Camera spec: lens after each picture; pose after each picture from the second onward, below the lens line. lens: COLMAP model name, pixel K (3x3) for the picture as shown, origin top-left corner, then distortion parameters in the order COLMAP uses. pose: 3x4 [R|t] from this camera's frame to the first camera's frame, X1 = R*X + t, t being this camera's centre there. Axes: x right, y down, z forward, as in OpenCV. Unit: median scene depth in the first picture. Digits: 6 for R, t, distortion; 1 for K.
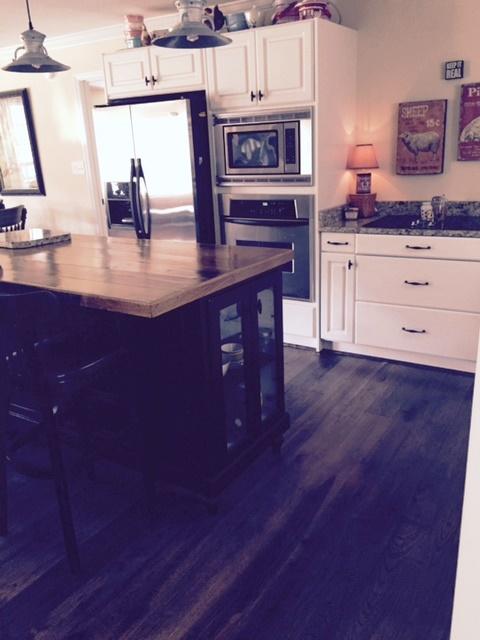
lens RADIAL K [[547.9, 0, 240.0], [0, 547.9, 320.0], [0, 0, 1]] dist [0.038897, -0.002964]
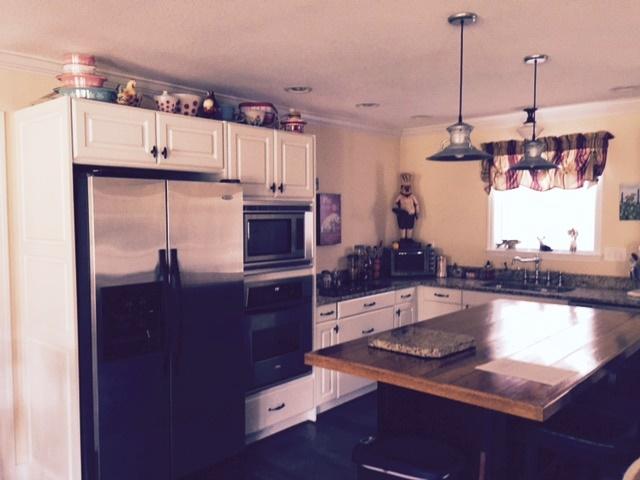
lens RADIAL K [[547.9, 0, 320.0], [0, 547.9, 240.0], [0, 0, 1]] dist [0.038897, -0.002964]
pose [[0.158758, -0.006251, 0.987298, -0.941891], [0.299884, 0.953042, -0.042188, -0.235572], [-0.940673, 0.302772, 0.153178, 0.765211]]
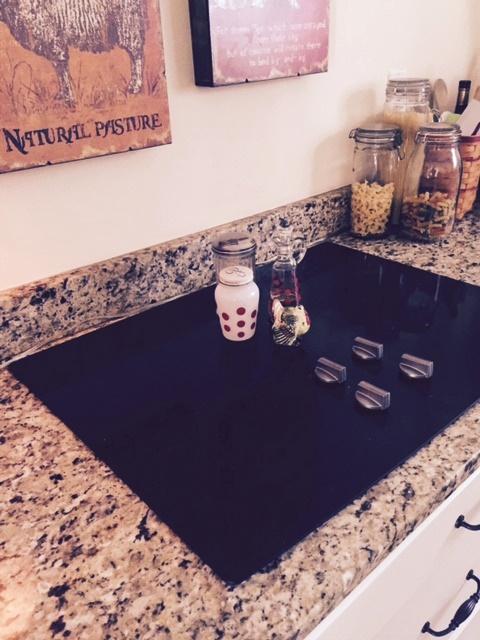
lens RADIAL K [[540.9, 0, 240.0], [0, 540.9, 320.0], [0, 0, 1]] dist [0.027154, -0.007439]
pose [[0.292058, -0.384257, 0.875813, 0.122669], [0.363065, 0.891735, 0.270171, -0.246434], [-0.884809, 0.239071, 0.399948, 0.885126]]
